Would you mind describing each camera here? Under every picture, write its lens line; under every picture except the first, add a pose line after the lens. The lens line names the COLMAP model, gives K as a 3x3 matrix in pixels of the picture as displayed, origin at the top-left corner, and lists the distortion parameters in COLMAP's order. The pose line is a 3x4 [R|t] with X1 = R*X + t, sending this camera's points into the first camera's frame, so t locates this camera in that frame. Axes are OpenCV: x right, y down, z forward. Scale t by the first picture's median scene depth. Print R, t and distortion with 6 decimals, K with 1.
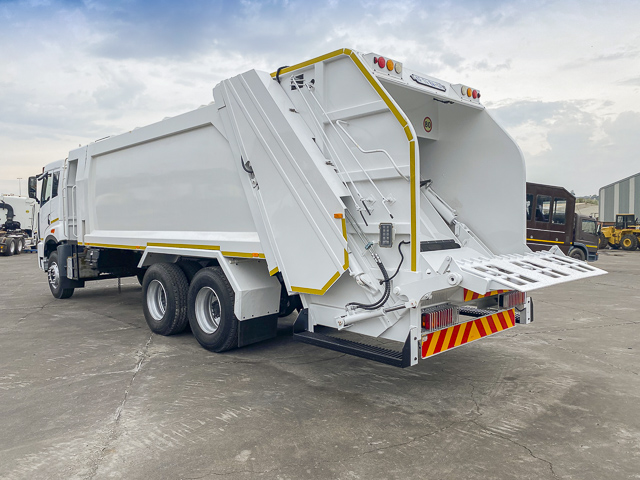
lens RADIAL K [[494.7, 0, 319.3], [0, 494.7, 233.2], [0, 0, 1]] dist [0.016312, -0.009632]
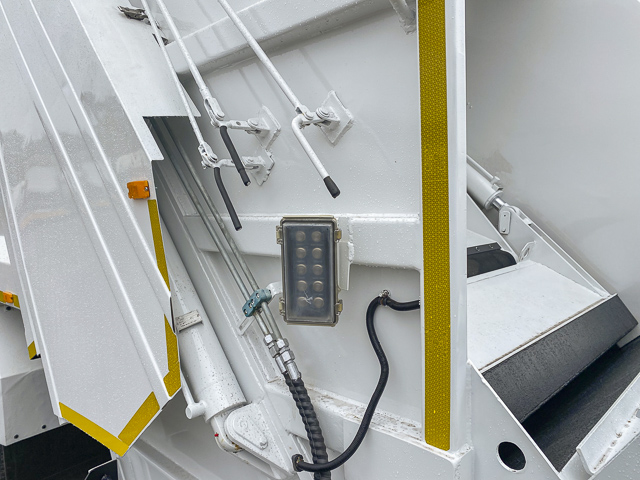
lens RADIAL K [[494.7, 0, 319.3], [0, 494.7, 233.2], [0, 0, 1]] dist [0.016312, -0.009632]
pose [[0.998970, -0.021352, 0.040034, 0.125100], [0.019868, 0.999114, 0.037107, -0.020715], [-0.040791, -0.036273, 0.998509, 0.744901]]
